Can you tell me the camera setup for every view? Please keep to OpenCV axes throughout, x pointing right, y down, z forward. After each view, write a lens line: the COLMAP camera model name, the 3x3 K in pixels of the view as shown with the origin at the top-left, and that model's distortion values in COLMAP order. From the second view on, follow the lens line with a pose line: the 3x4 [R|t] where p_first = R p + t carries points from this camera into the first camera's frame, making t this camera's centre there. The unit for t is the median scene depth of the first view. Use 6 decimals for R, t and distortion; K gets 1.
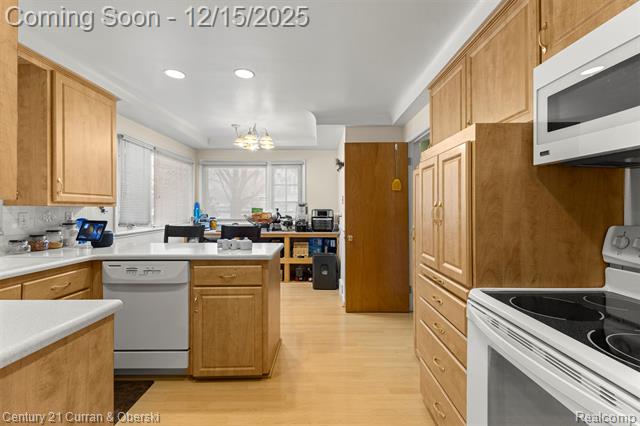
lens RADIAL K [[279.7, 0, 319.6], [0, 279.7, 209.1], [0, 0, 1]] dist [0.007162, -0.001197]
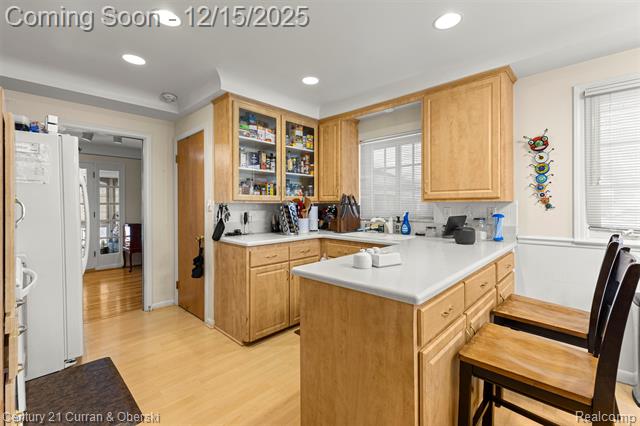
lens RADIAL K [[279.7, 0, 328.7], [0, 279.7, 208.6], [0, 0, 1]] dist [0.007162, -0.001197]
pose [[-0.671418, 0.010488, -0.741004, 0.129584], [0.004849, 0.999941, 0.009760, 0.001357], [0.741063, 0.002960, -0.671429, 0.672444]]
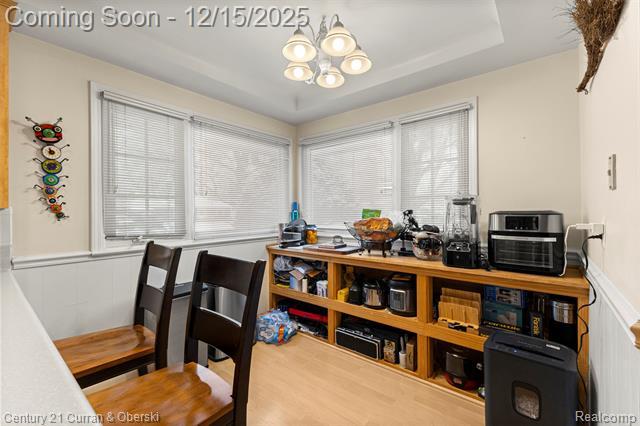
lens RADIAL K [[279.7, 0, 315.6], [0, 279.7, 211.0], [0, 0, 1]] dist [0.007162, -0.001197]
pose [[0.775633, -0.005501, -0.631161, 0.031557], [0.004017, 0.999985, -0.003779, 0.000707], [0.631172, 0.000396, 0.775643, 0.549824]]
